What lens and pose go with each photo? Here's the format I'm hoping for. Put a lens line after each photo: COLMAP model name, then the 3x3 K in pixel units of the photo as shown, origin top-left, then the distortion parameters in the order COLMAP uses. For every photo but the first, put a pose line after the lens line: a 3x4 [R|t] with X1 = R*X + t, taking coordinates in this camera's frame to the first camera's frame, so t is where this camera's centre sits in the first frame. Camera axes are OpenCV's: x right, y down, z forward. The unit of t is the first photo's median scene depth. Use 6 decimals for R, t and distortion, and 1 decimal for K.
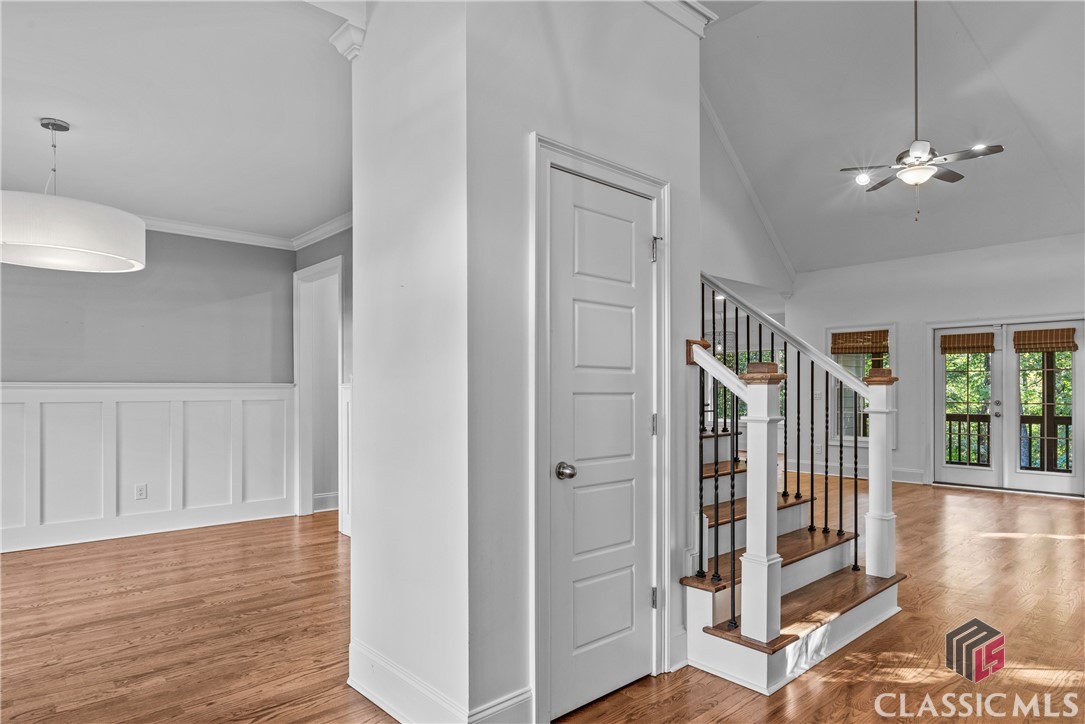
lens RADIAL K [[637.4, 0, 536.4], [0, 637.4, 383.3], [0, 0, 1]] dist [-0.003003, 0.000490]
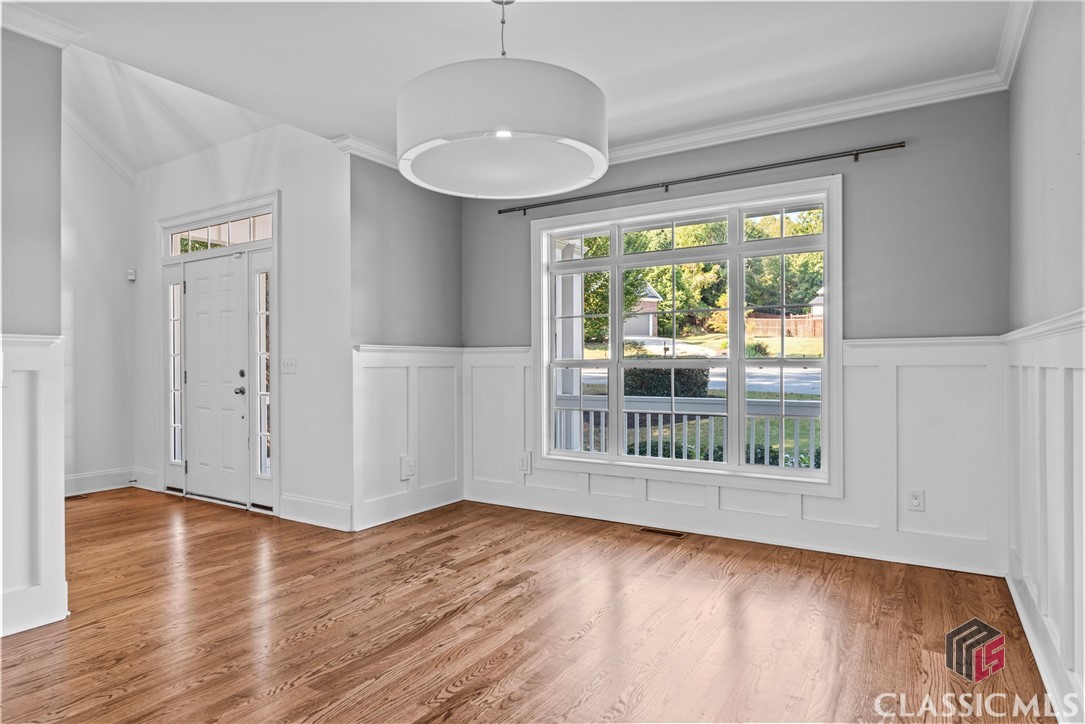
lens RADIAL K [[635.6, 0, 542.1], [0, 635.6, 393.7], [0, 0, 1]] dist [-0.002267, -0.000816]
pose [[-0.962886, 0.021650, -0.269038, -0.660342], [0.011179, 0.999121, 0.040393, 0.042477], [0.269676, 0.035886, -0.962282, 1.874639]]
